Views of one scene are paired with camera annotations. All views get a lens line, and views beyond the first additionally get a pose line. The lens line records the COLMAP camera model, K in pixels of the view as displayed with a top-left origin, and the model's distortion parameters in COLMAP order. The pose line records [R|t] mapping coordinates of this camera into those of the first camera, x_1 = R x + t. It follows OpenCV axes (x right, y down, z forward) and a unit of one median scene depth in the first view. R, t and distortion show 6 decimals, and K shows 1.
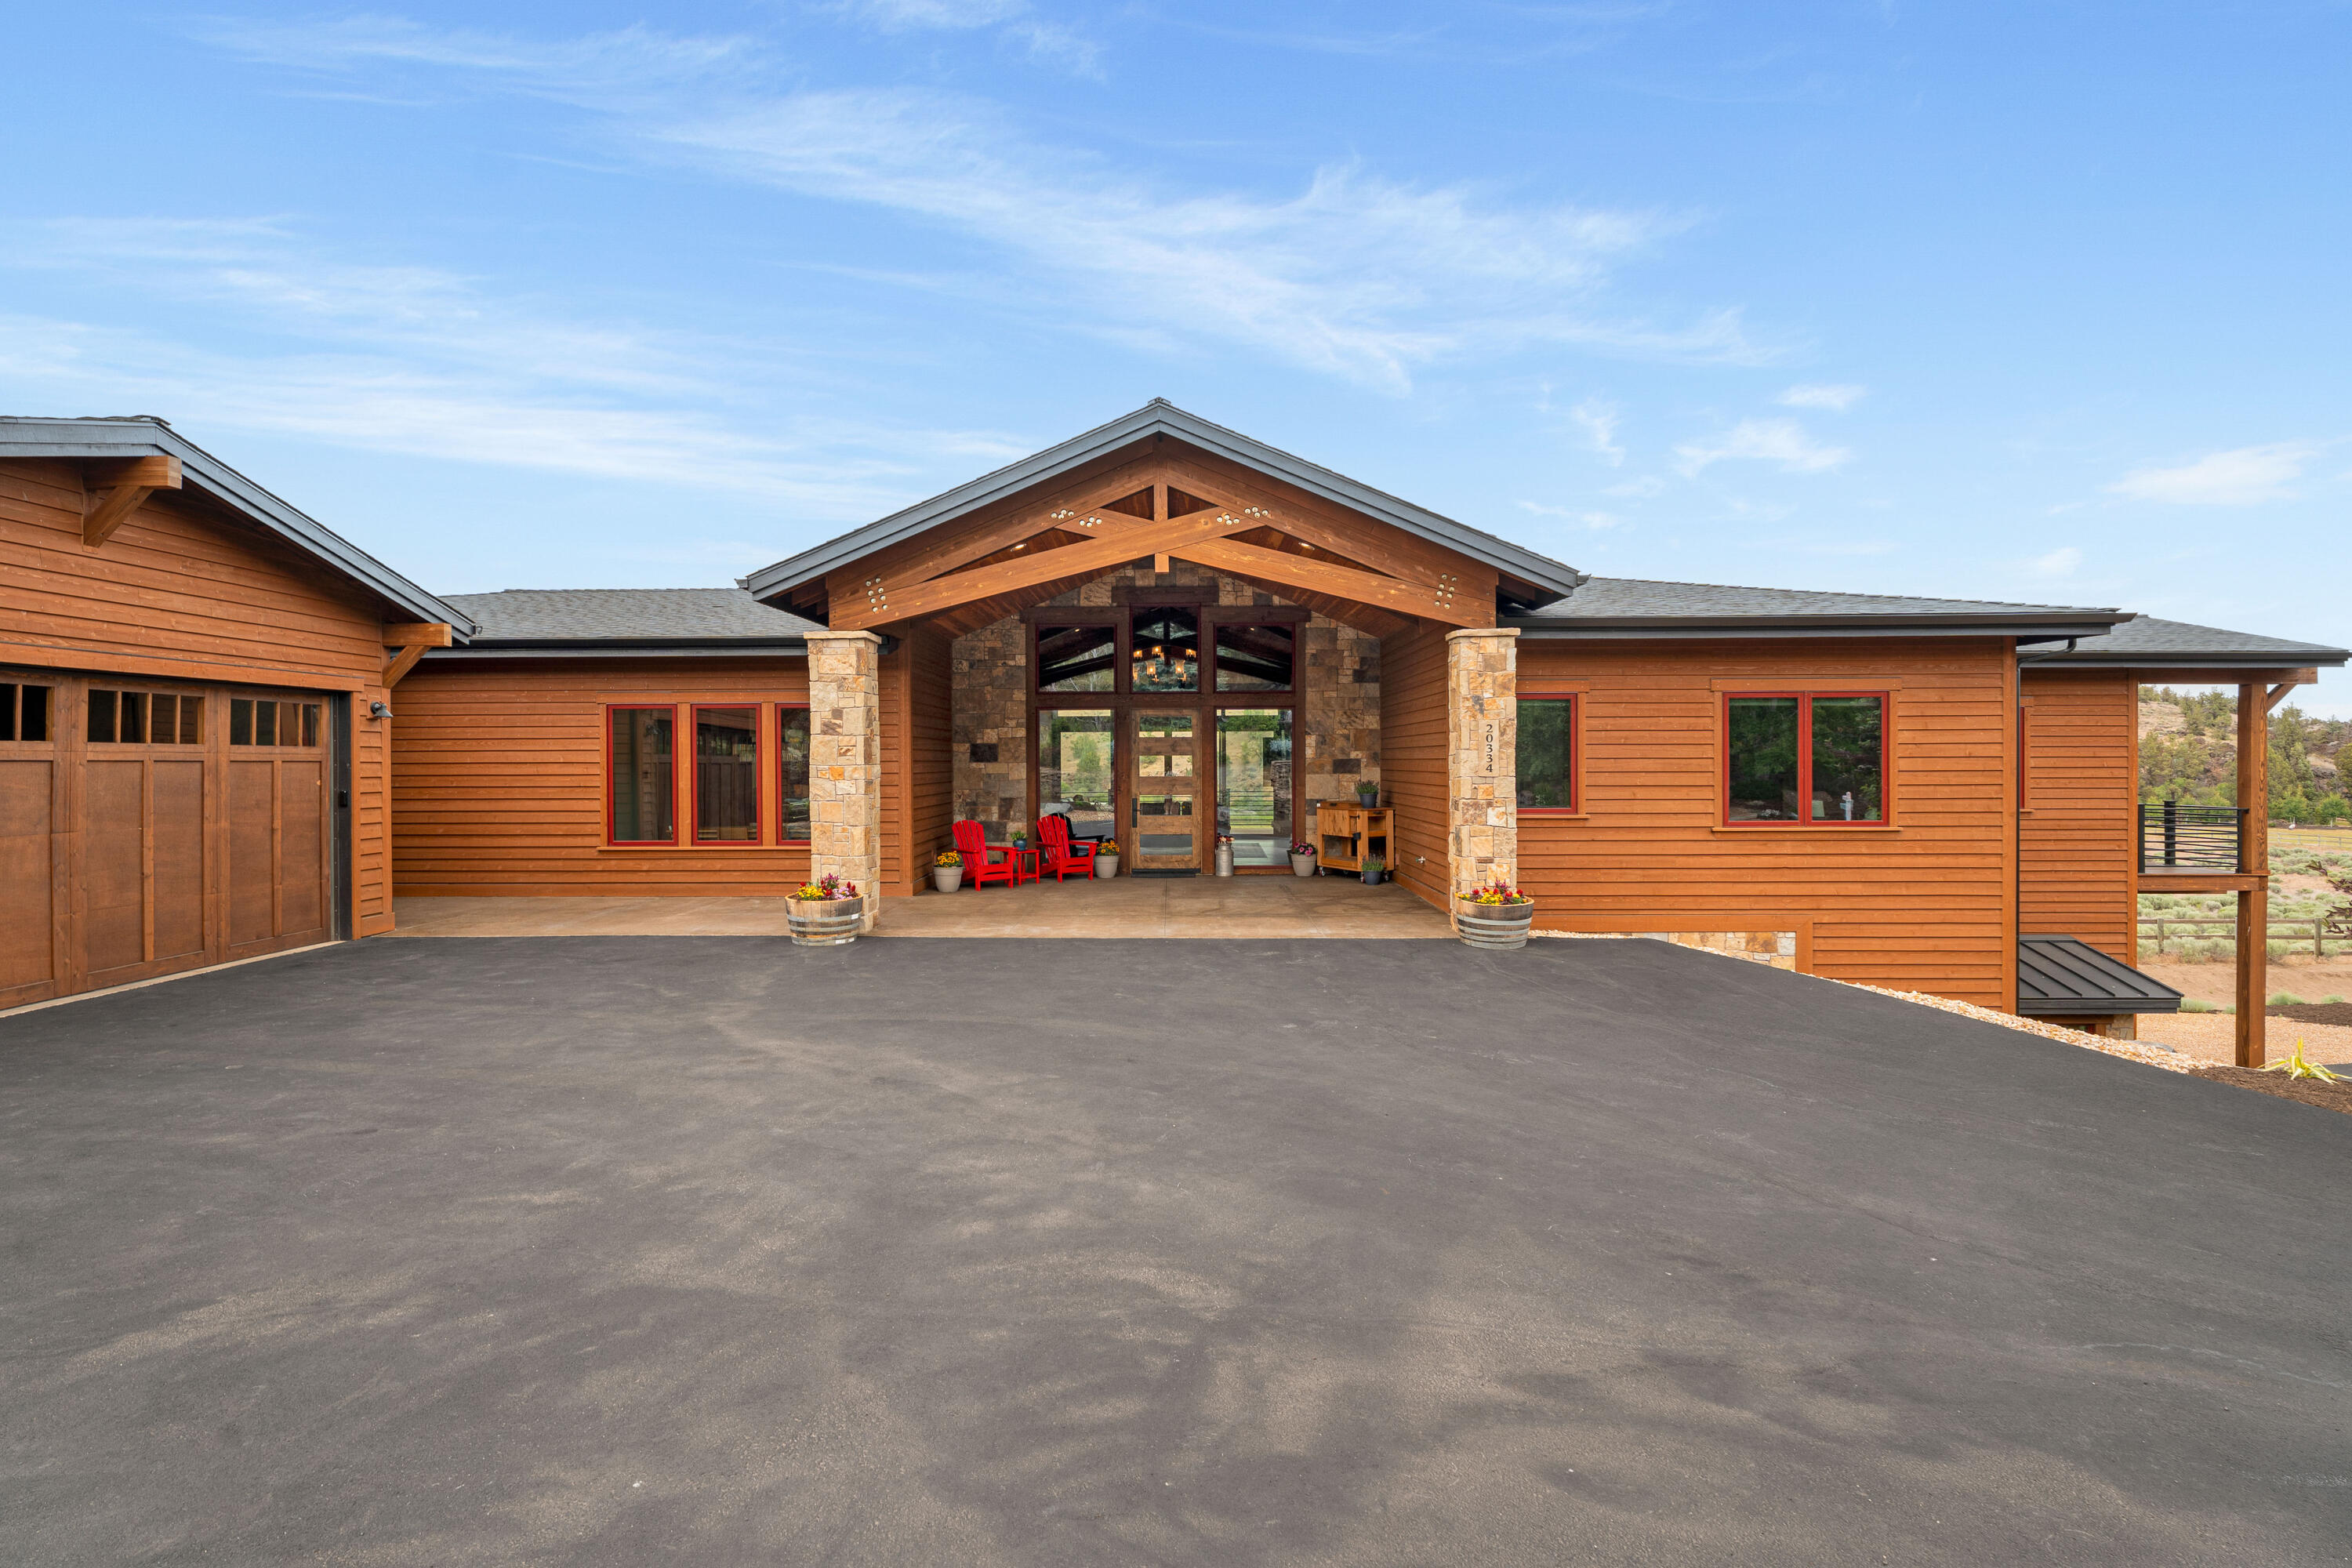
lens RADIAL K [[1180.7, 0, 1173.8], [0, 1180.7, 761.3], [0, 0, 1]] dist [0.003996, -0.000105]
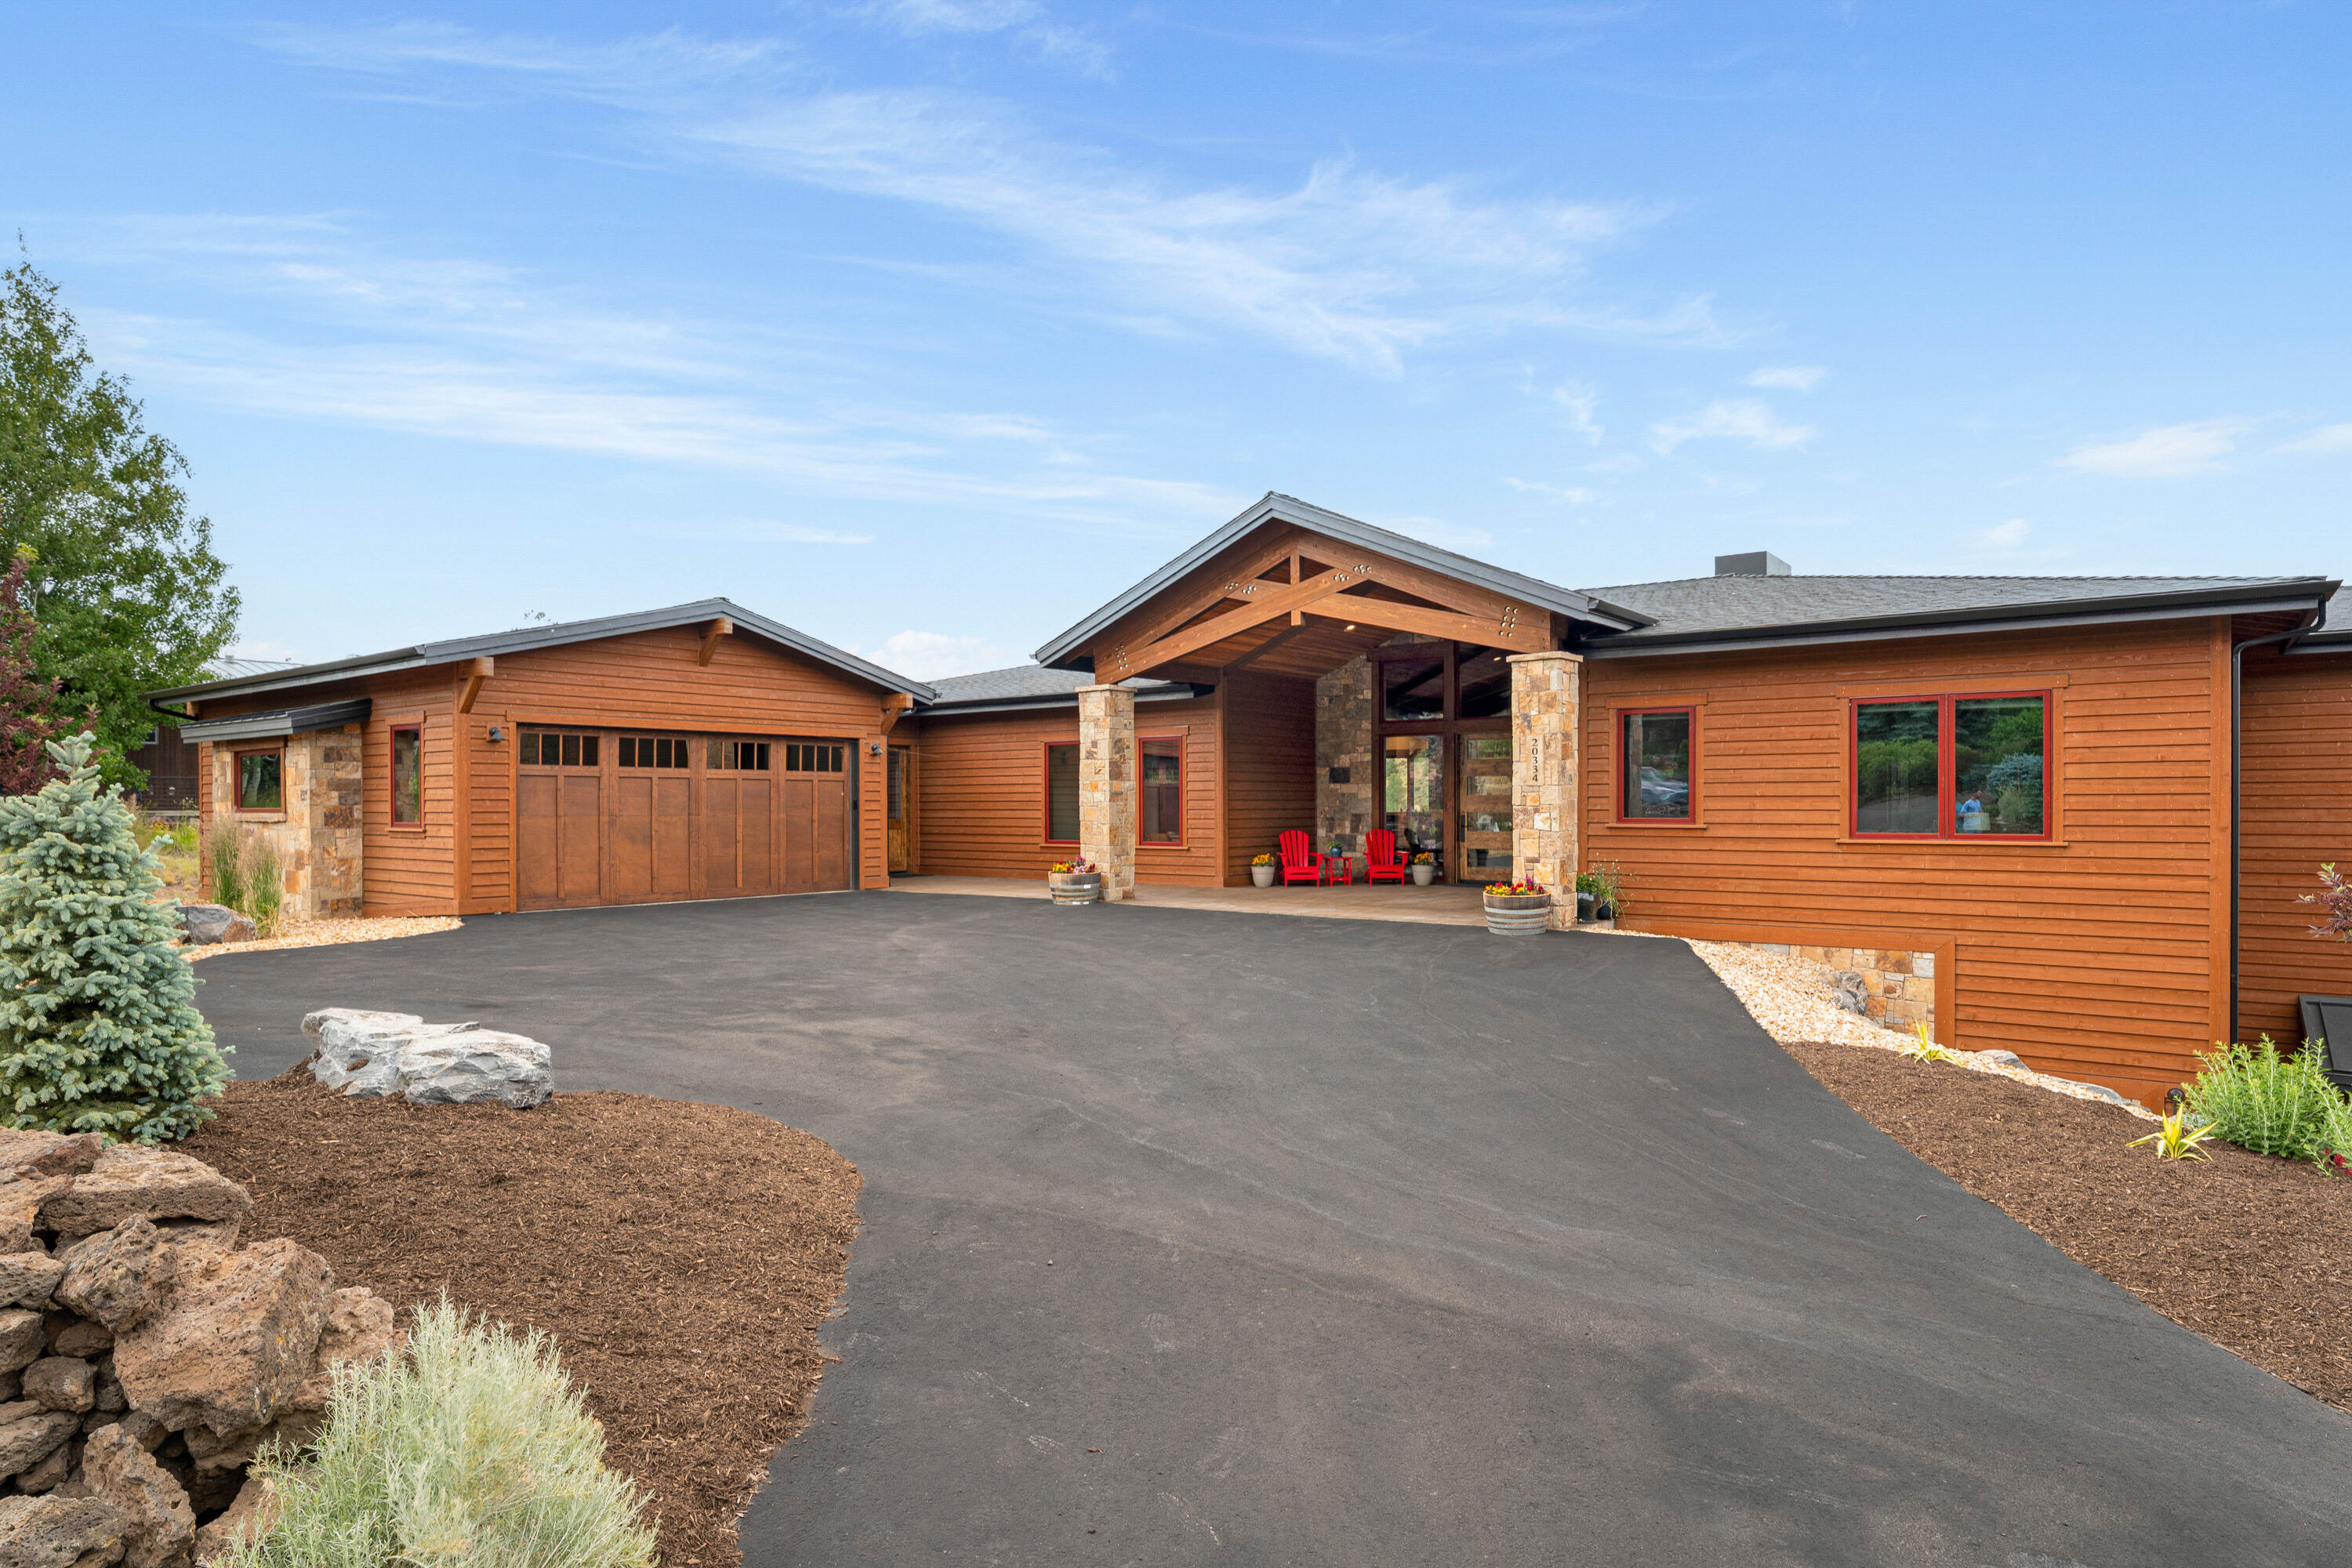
lens RADIAL K [[1263.8, 0, 1176.5], [0, 1263.8, 798.6], [0, 0, 1]] dist [-0.002395, -0.000072]
pose [[0.814936, -0.000652, -0.579551, 0.648954], [0.000627, 1.000000, -0.000244, 0.024088], [0.579551, -0.000164, 0.814936, -0.163777]]
